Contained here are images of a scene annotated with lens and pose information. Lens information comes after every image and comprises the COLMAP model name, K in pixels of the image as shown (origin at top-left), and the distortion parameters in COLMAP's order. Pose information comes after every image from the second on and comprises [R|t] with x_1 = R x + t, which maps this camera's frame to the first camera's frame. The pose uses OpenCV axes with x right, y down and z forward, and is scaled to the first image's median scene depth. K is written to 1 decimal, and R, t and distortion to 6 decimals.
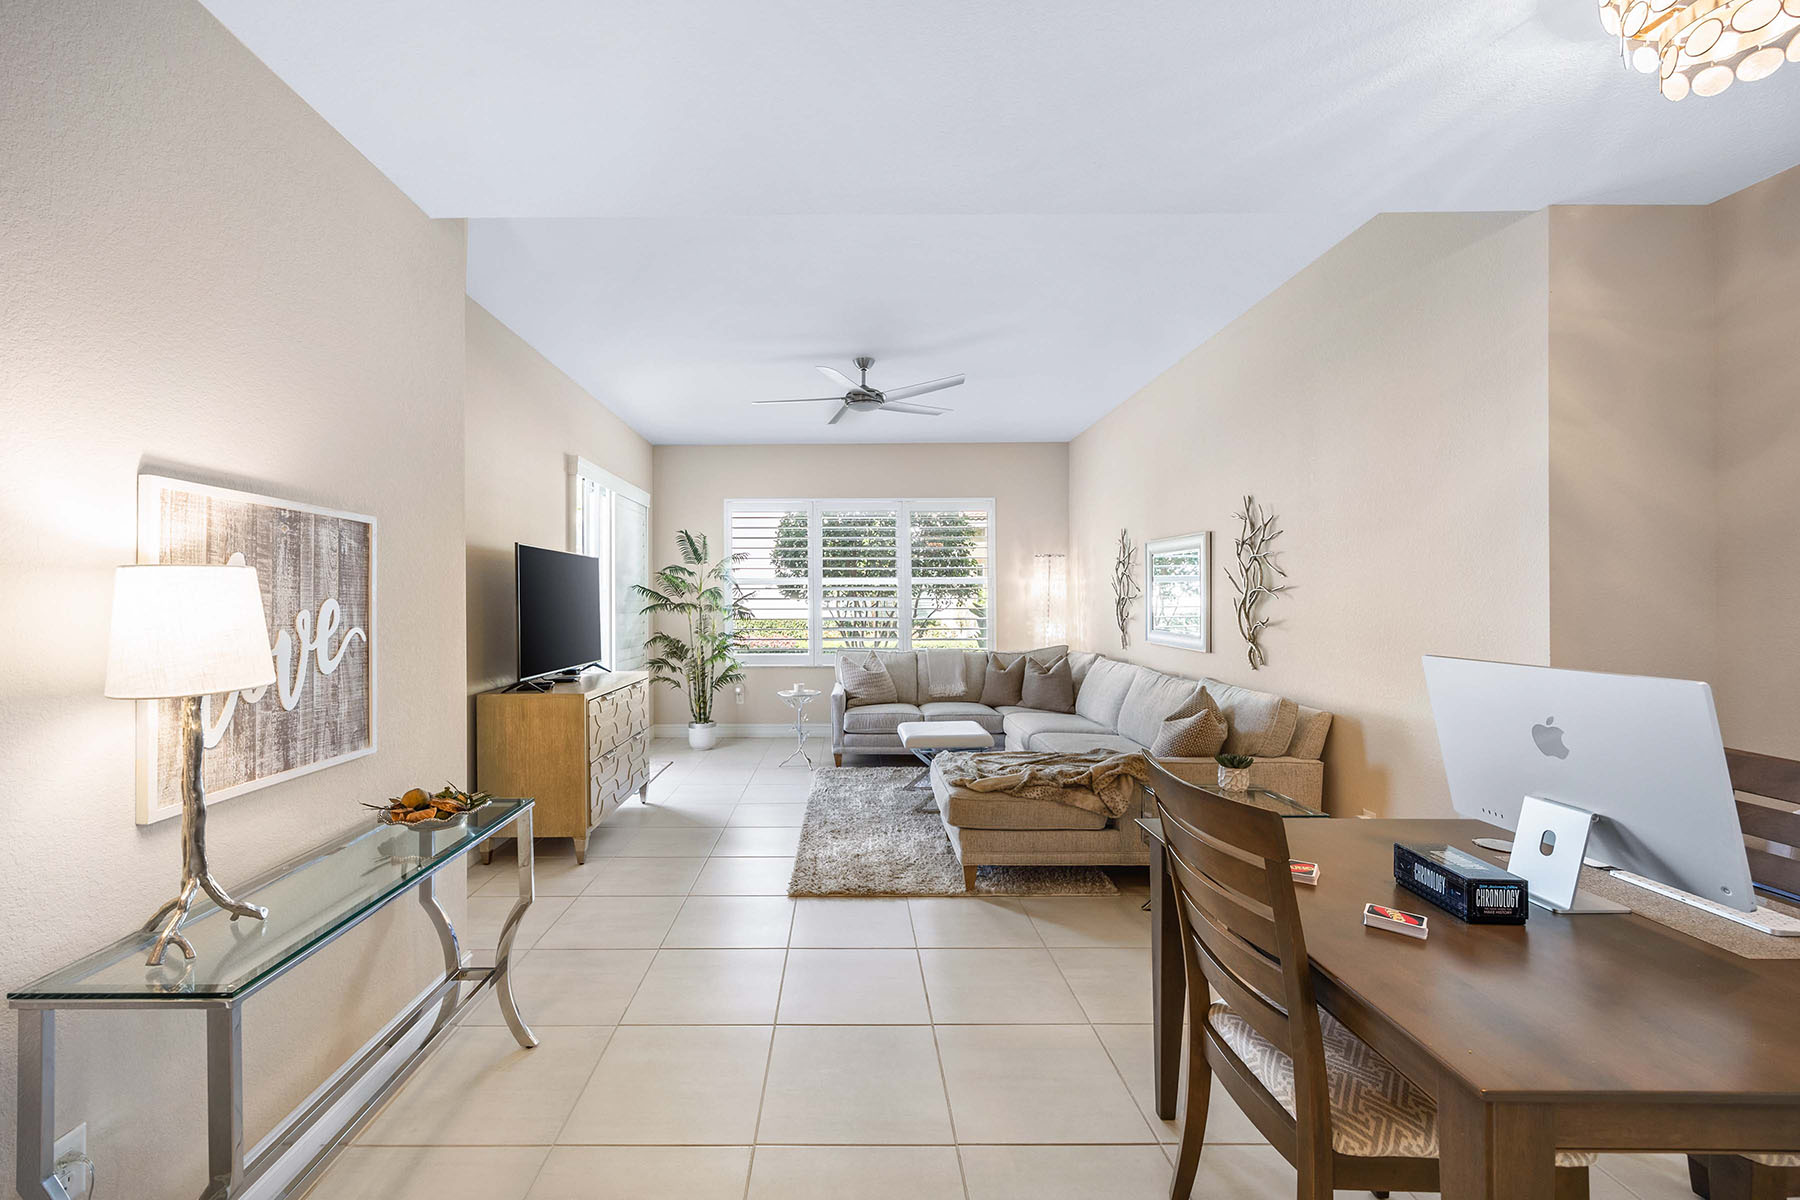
lens RADIAL K [[697.4, 0, 899.1], [0, 697.4, 601.8], [0, 0, 1]] dist [-0.001451, -0.000115]
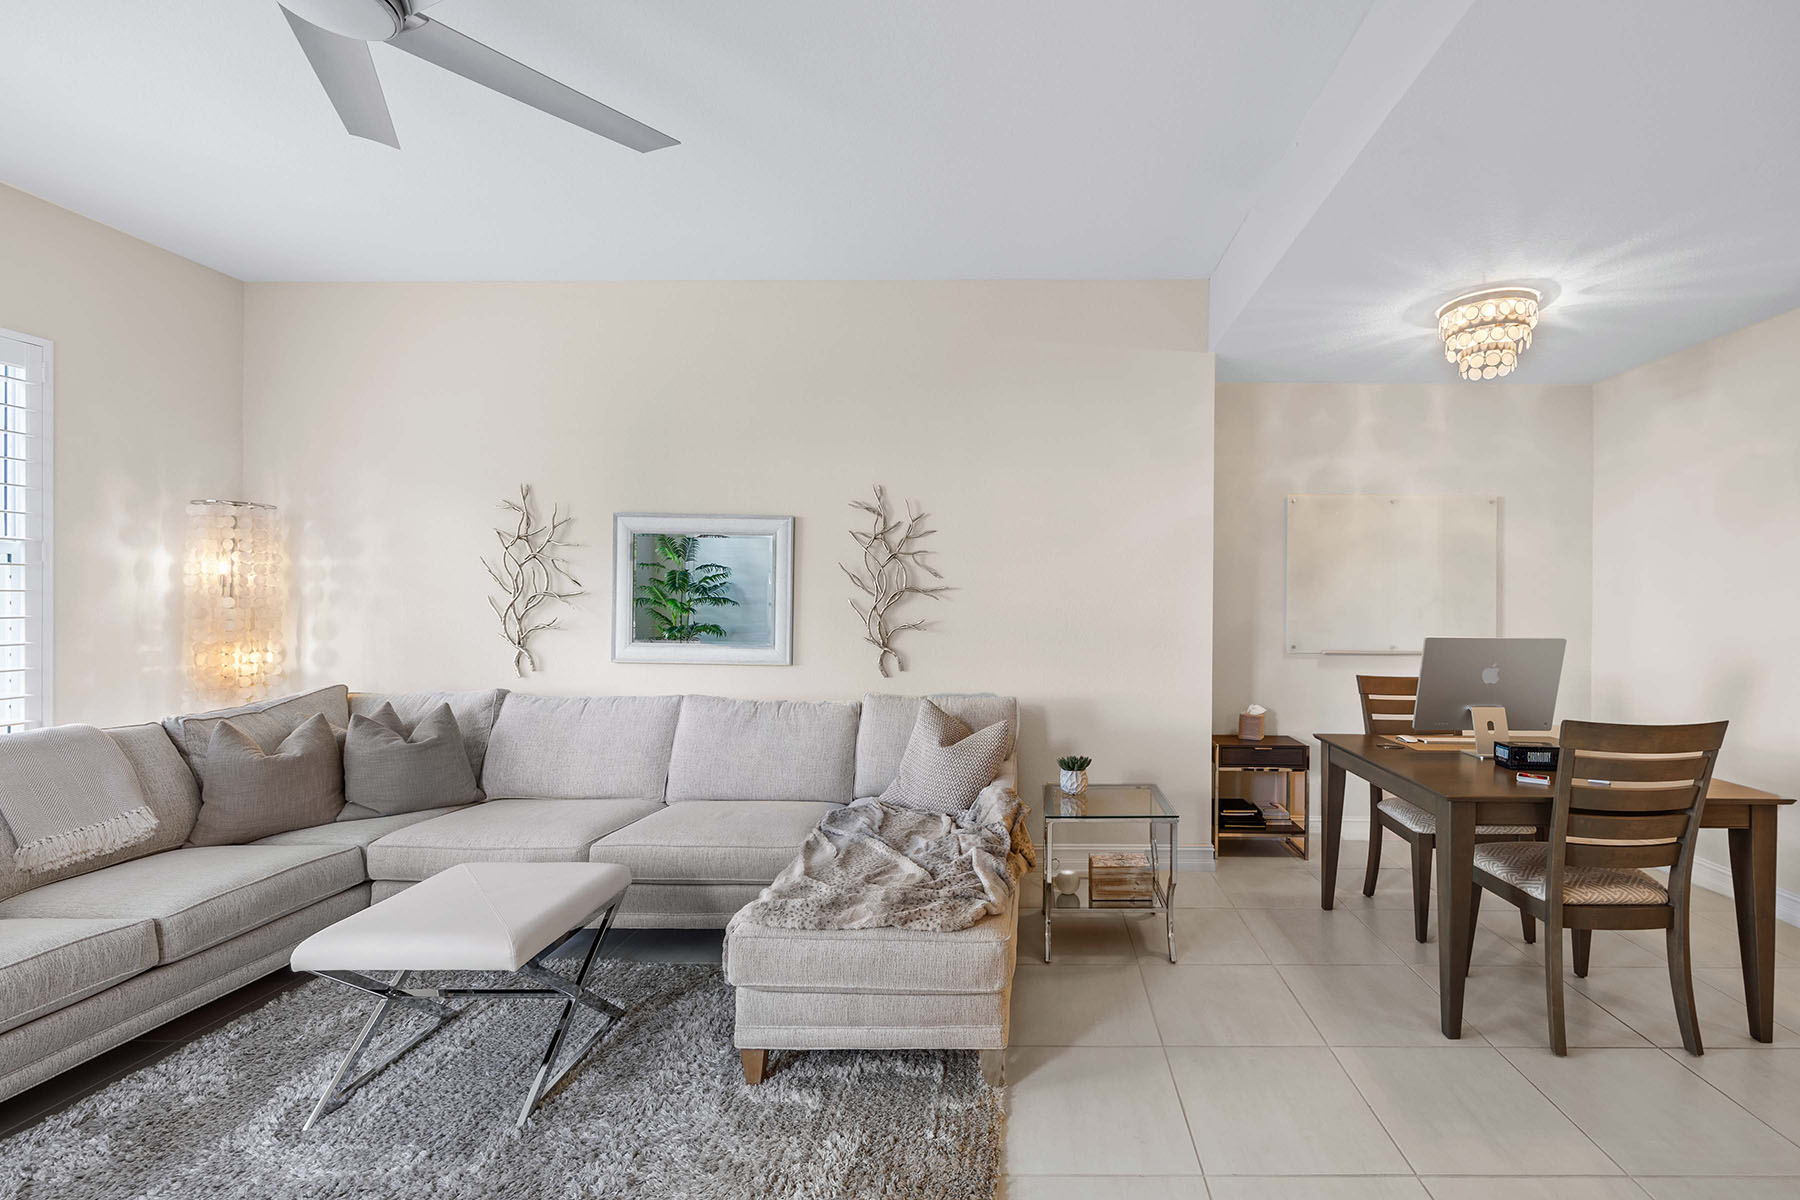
lens RADIAL K [[744.6, 0, 1020.8], [0, 744.6, 601.9], [0, 0, 1]] dist [-0.000139, 0.000088]
pose [[0.076452, -0.005859, 0.997056, -0.459513], [-0.004780, 0.999969, 0.006243, -0.008406], [-0.997062, -0.005243, 0.076422, 0.760578]]
